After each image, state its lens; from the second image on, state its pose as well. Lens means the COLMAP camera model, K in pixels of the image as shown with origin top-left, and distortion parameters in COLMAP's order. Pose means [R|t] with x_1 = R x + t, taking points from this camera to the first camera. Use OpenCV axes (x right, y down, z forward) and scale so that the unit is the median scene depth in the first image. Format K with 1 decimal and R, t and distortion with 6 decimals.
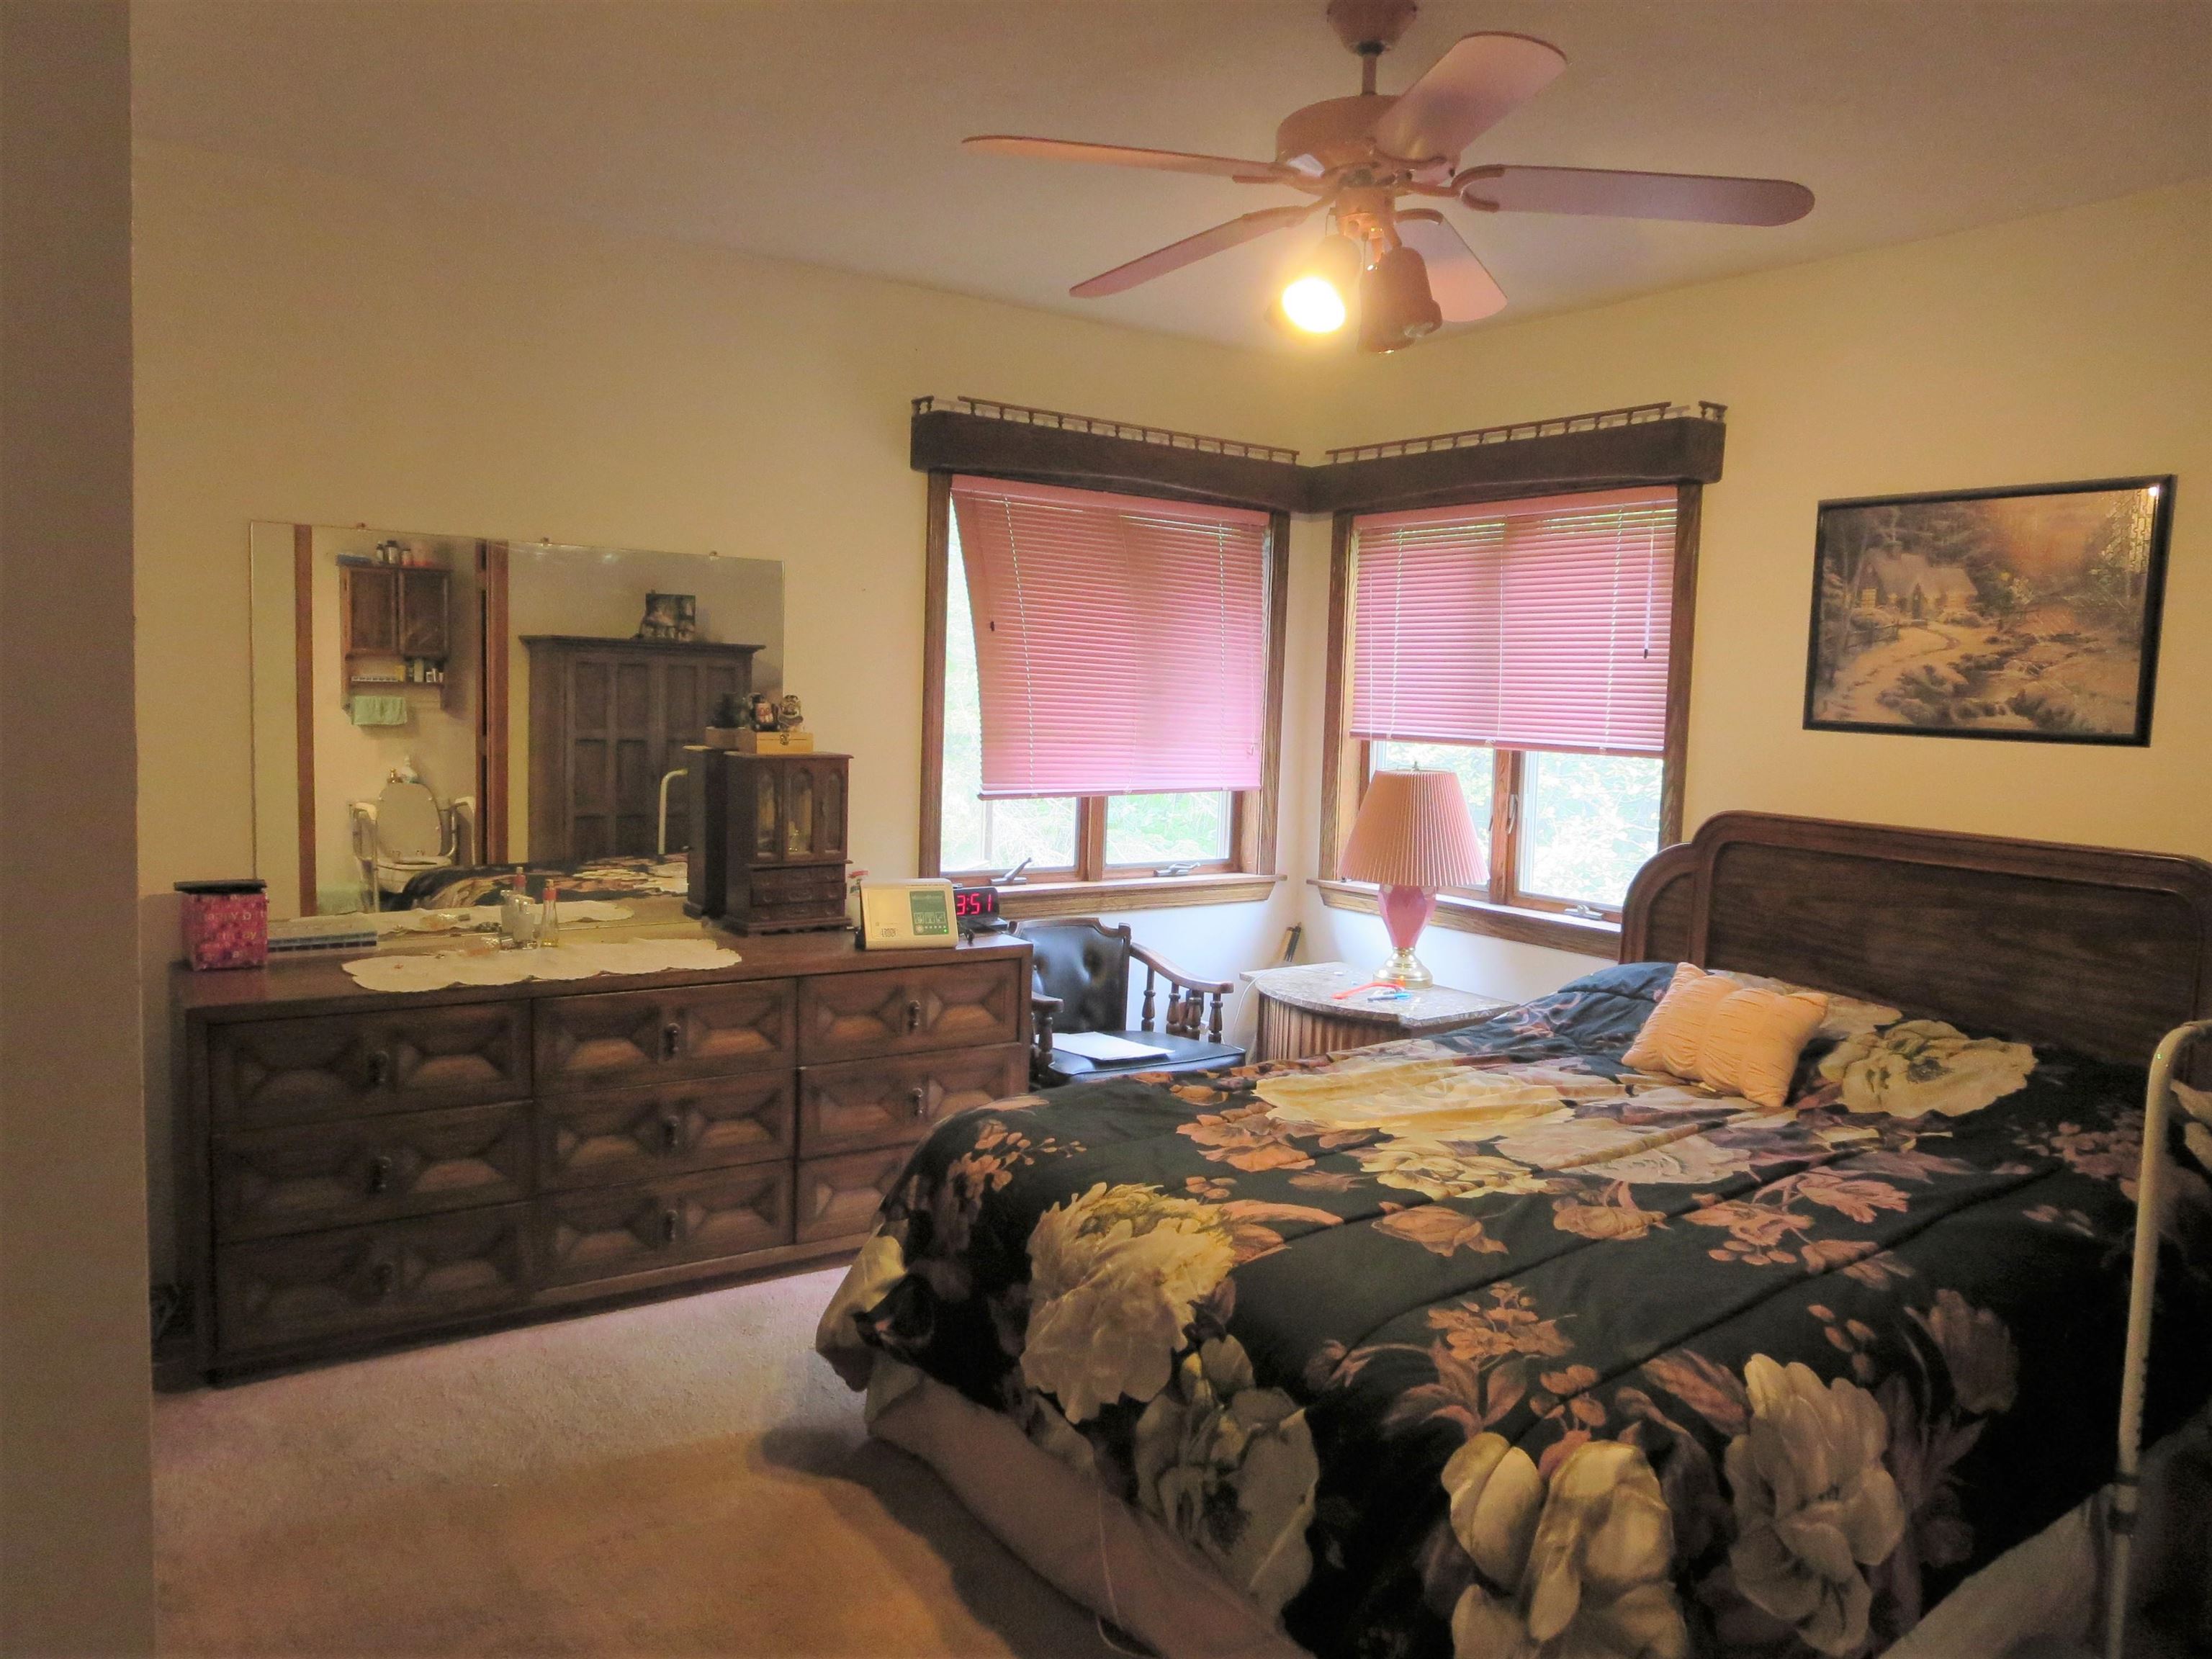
lens RADIAL K [[1525.5, 0, 1106.0], [0, 1525.5, 829.5], [0, 0, 1]] dist [-0.025785, -0.003623]
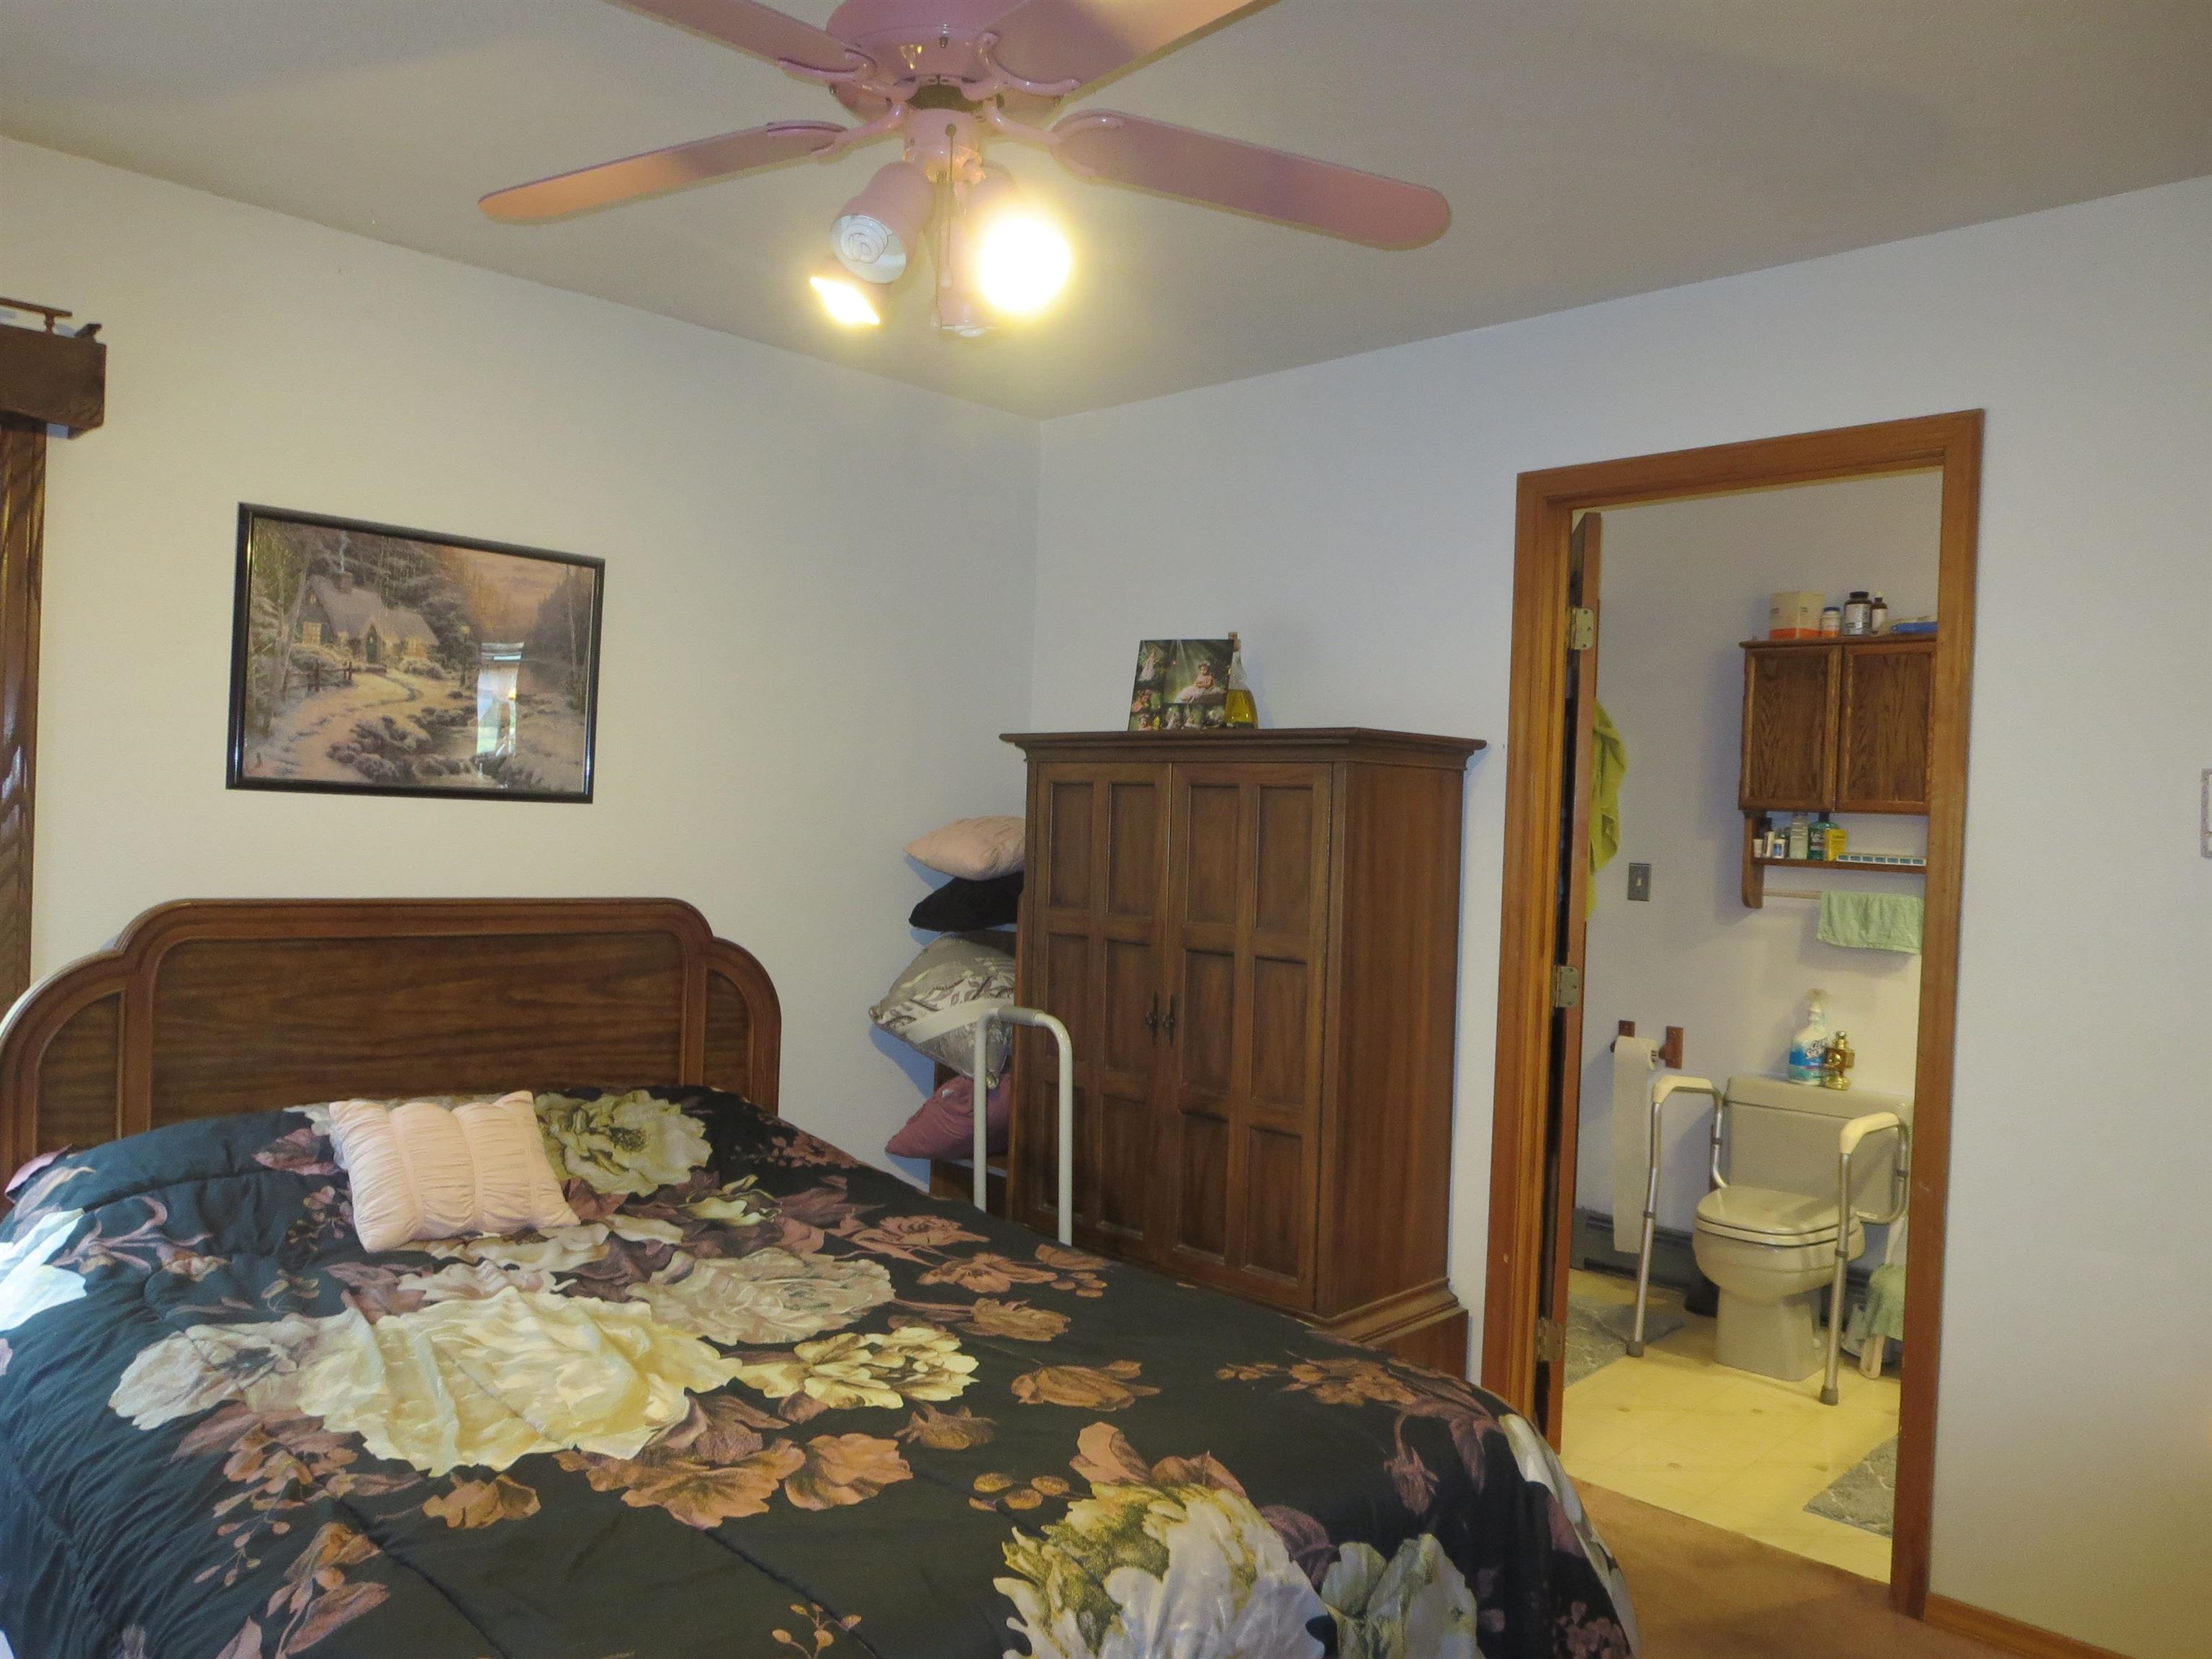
lens RADIAL K [[1525.5, 0, 1106.0], [0, 1525.5, 829.5], [0, 0, 1]] dist [-0.025785, -0.003623]
pose [[-0.166627, -0.044660, 0.985008, -0.430291], [0.051329, 0.997226, 0.053897, -0.070859], [-0.984683, 0.059541, -0.163873, 0.755513]]
